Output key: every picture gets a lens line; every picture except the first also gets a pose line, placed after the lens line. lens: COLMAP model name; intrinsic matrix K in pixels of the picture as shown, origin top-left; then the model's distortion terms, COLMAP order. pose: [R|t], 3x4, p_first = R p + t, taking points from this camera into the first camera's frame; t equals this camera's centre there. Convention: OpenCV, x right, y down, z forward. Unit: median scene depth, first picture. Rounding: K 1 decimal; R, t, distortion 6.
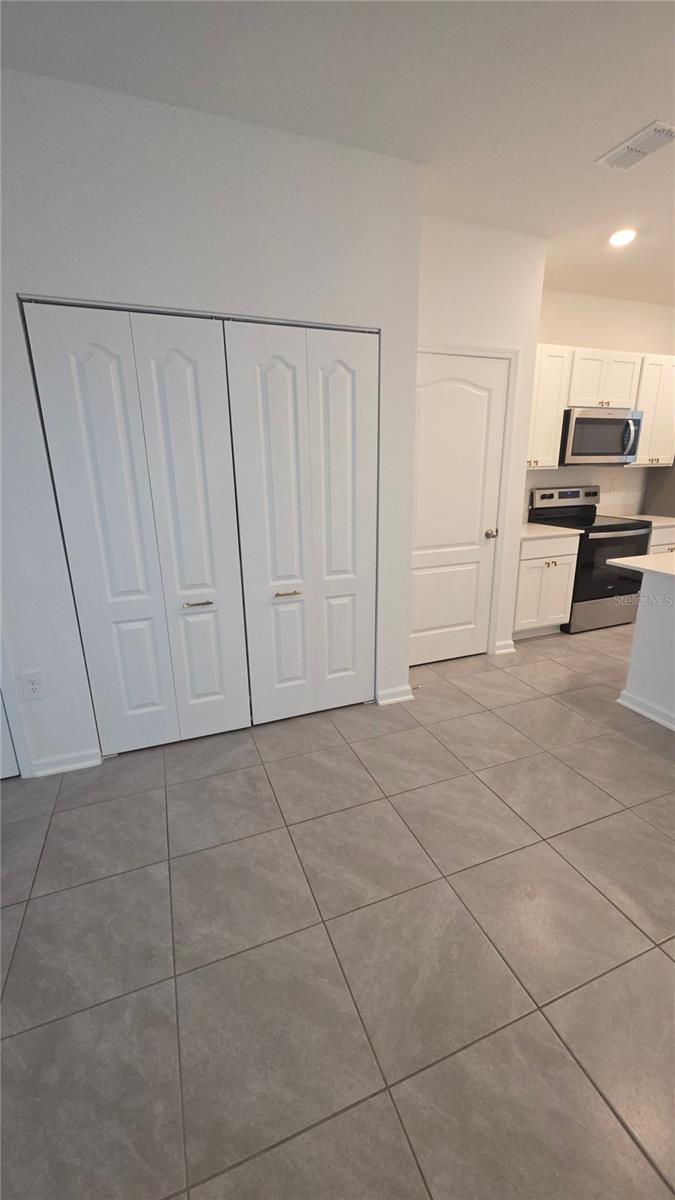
lens RADIAL K [[473.0, 0, 339.2], [0, 473.0, 601.7], [0, 0, 1]] dist [0.003068, -0.001244]
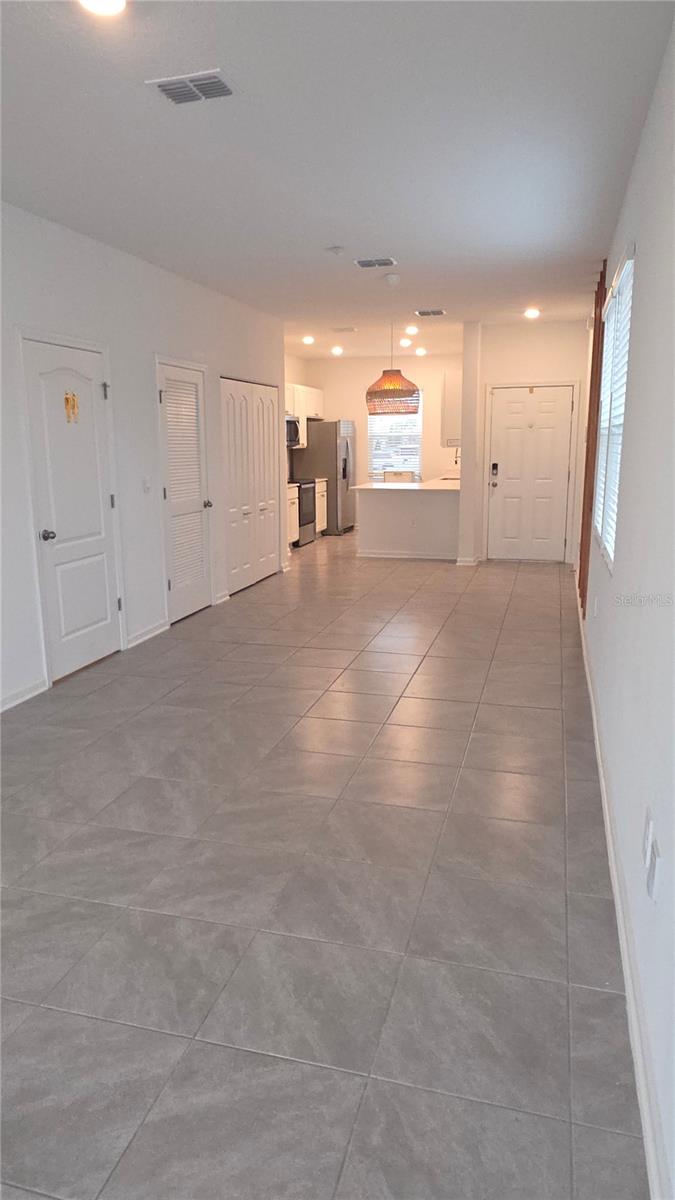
lens RADIAL K [[768.0, 0, 339.7], [0, 768.0, 591.1], [0, 0, 1]] dist [0.004327, 0.003217]
pose [[0.599508, -0.145750, 0.786986, -1.654943], [0.222753, 0.974814, 0.010847, 0.234340], [-0.768746, 0.168801, 0.616876, -0.784173]]
